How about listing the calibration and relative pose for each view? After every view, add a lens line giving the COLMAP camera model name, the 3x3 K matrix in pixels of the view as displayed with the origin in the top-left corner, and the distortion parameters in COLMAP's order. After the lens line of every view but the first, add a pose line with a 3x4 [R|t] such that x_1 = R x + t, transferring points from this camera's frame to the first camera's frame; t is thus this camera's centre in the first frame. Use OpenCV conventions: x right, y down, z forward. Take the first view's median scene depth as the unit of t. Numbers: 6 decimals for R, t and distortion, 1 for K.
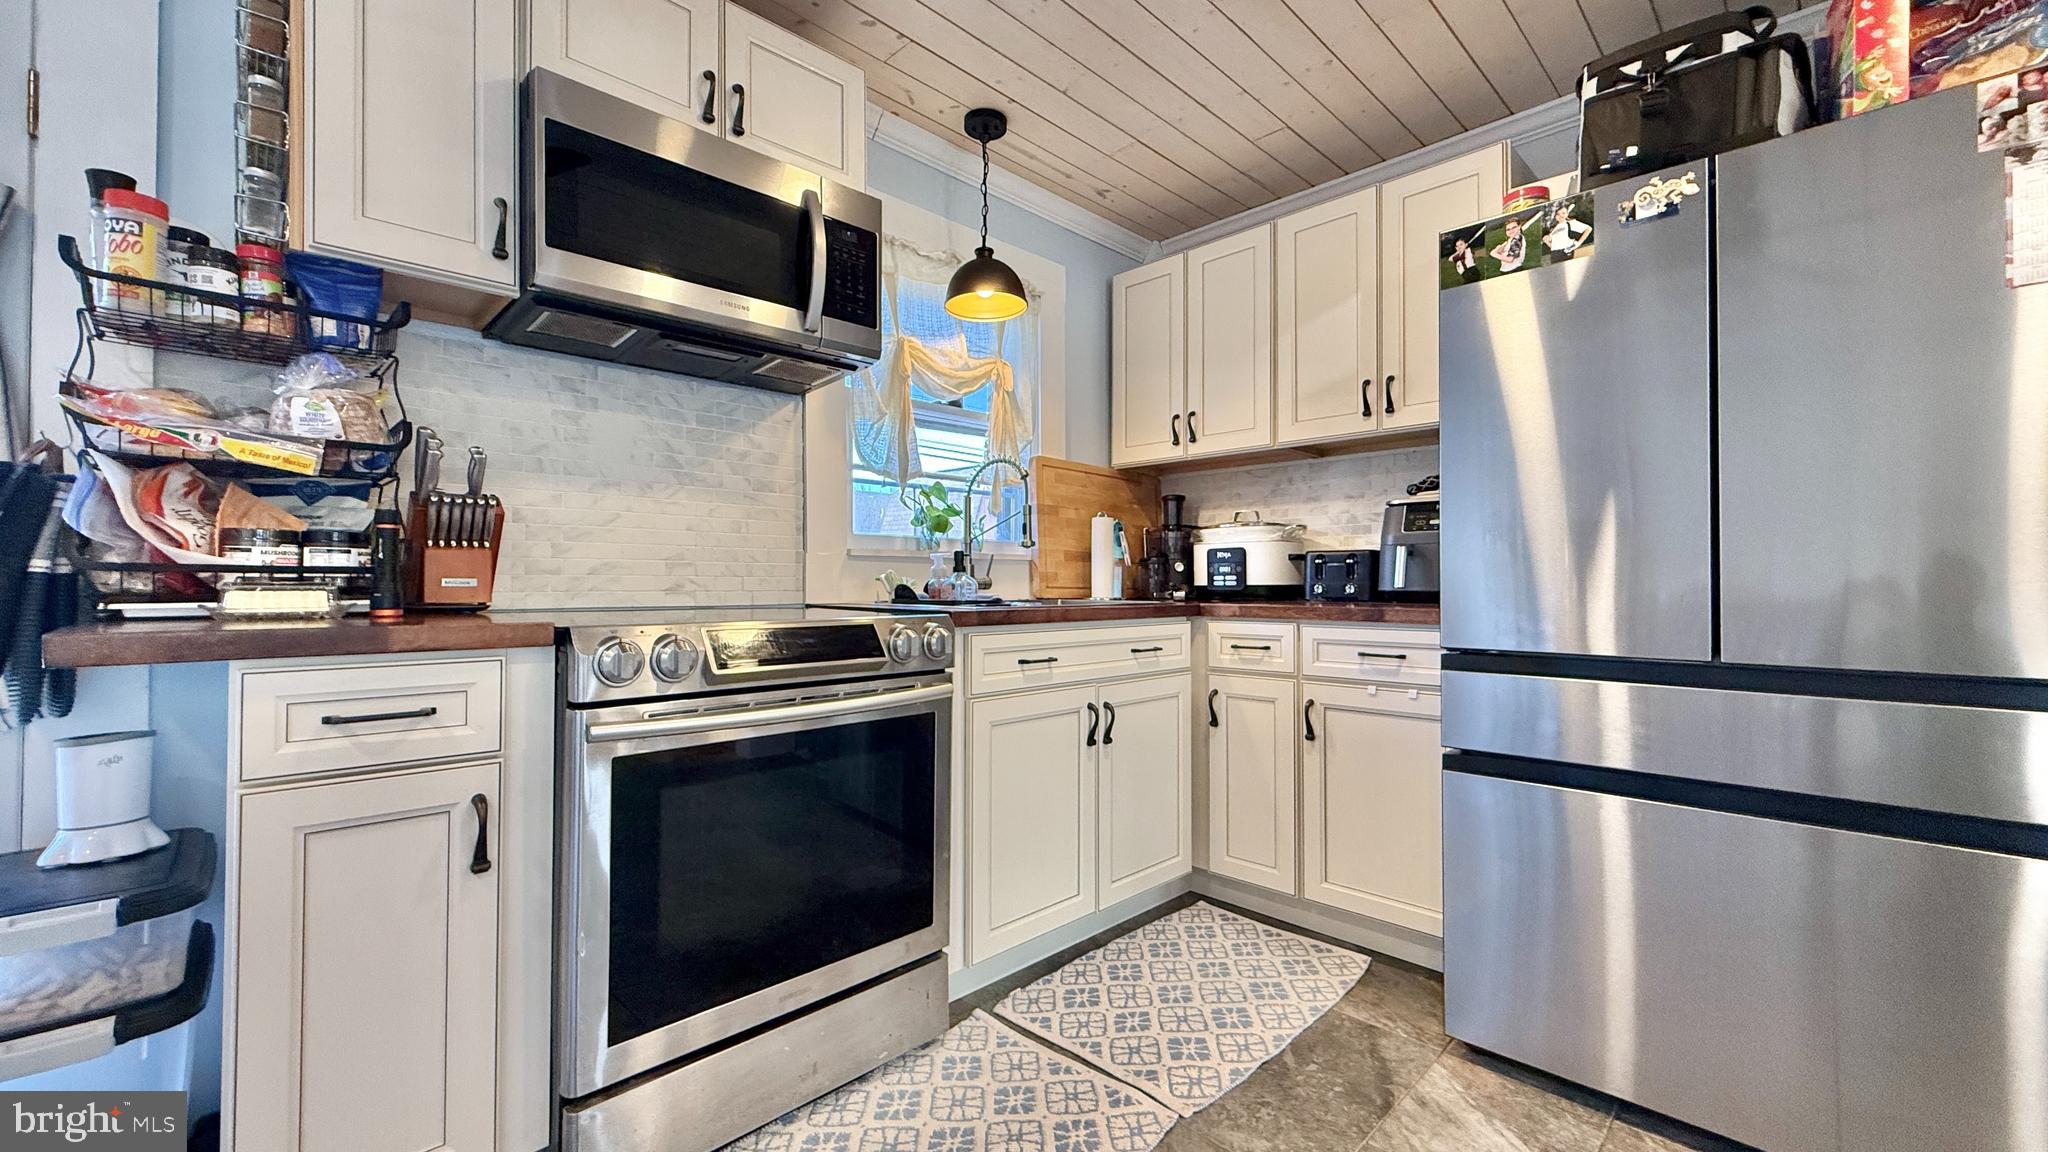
lens RADIAL K [[807.4, 0, 1020.5], [0, 807.4, 571.1], [0, 0, 1]] dist [-0.001233, -0.000049]
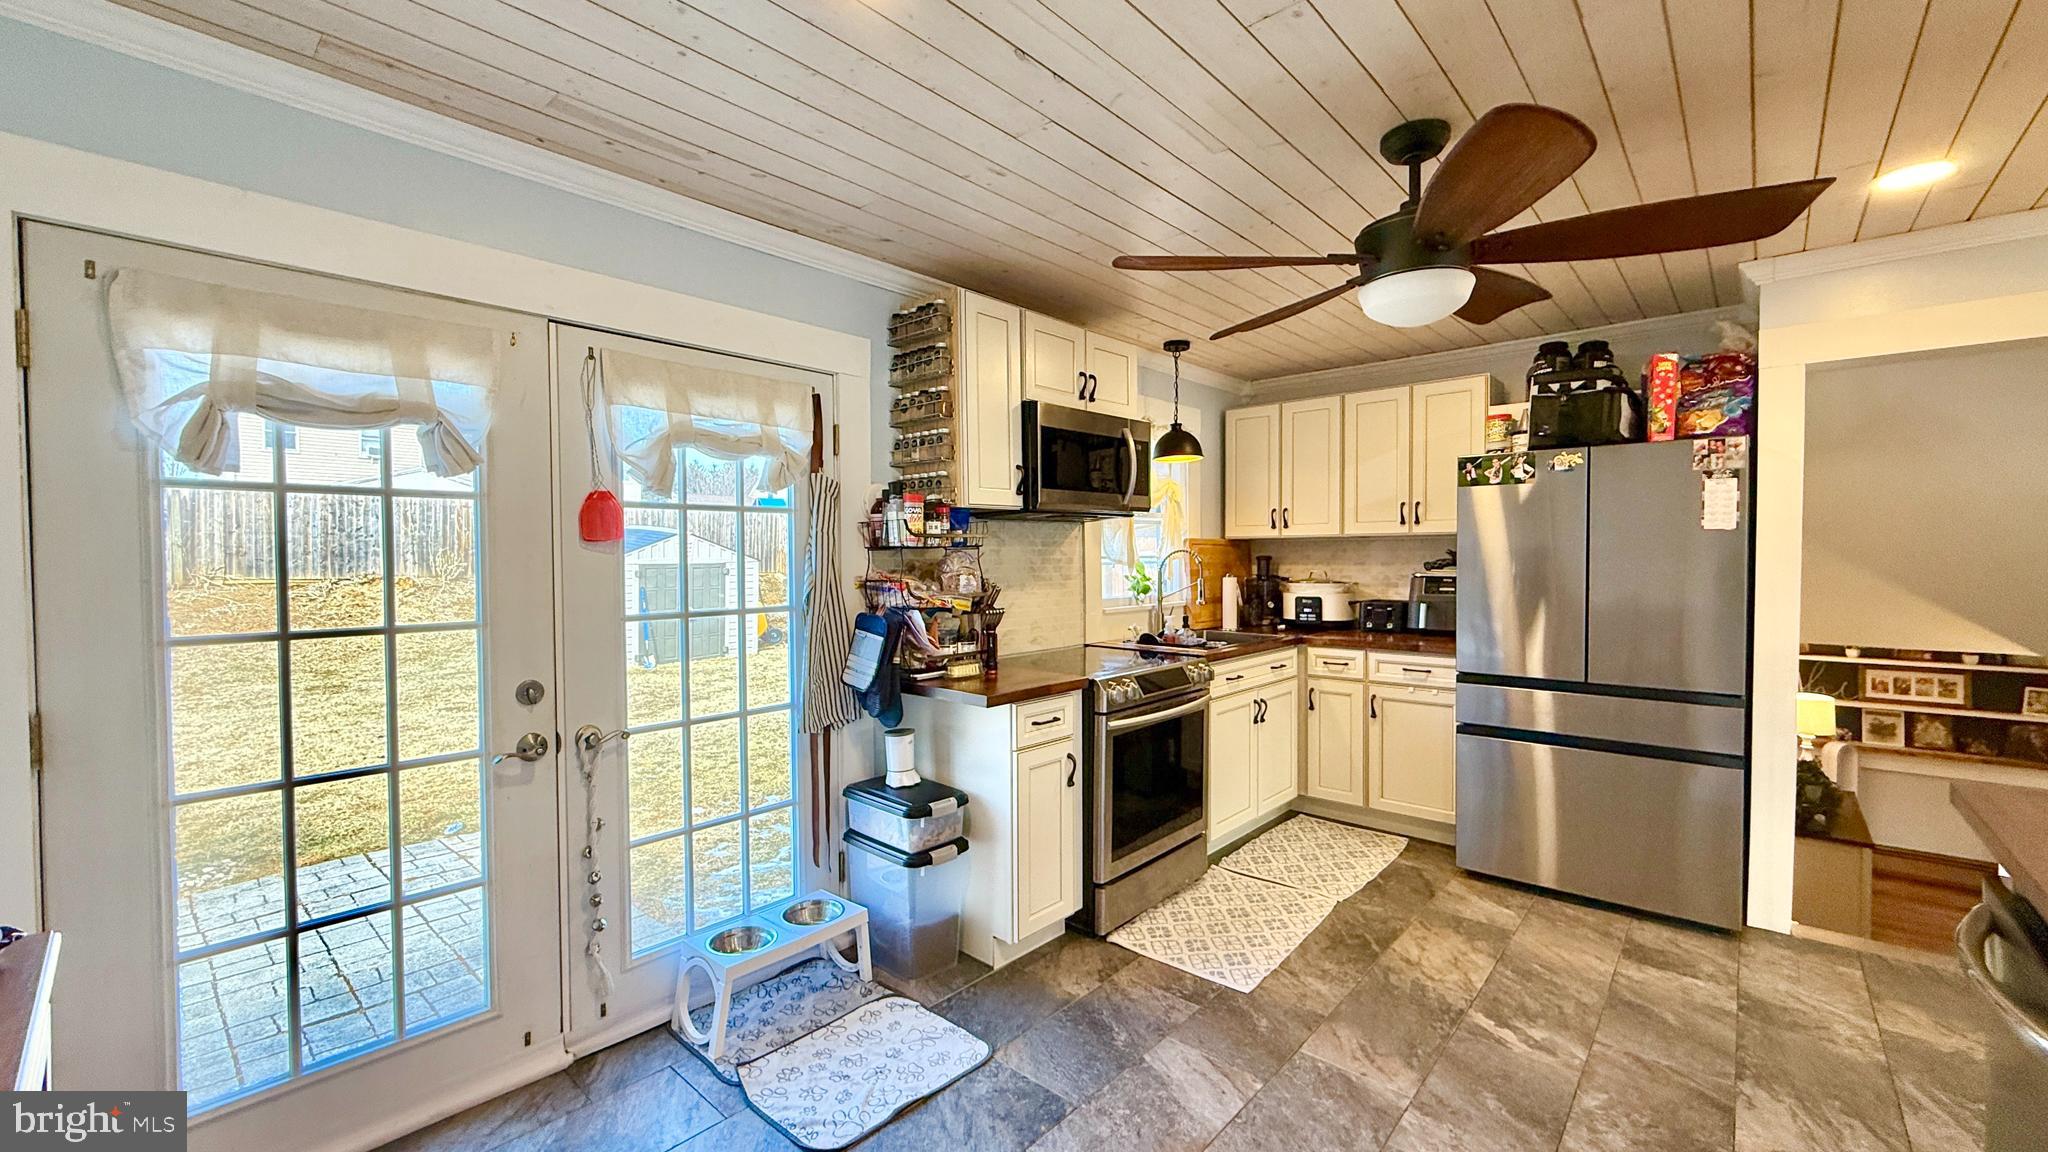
lens RADIAL K [[807.4, 0, 1020.5], [0, 807.4, 571.1], [0, 0, 1]] dist [-0.001233, -0.000049]
pose [[0.998483, -0.009088, 0.054312, -0.547235], [0.007091, 0.999296, 0.036850, -0.196061], [-0.054608, -0.036409, 0.997844, -0.759402]]
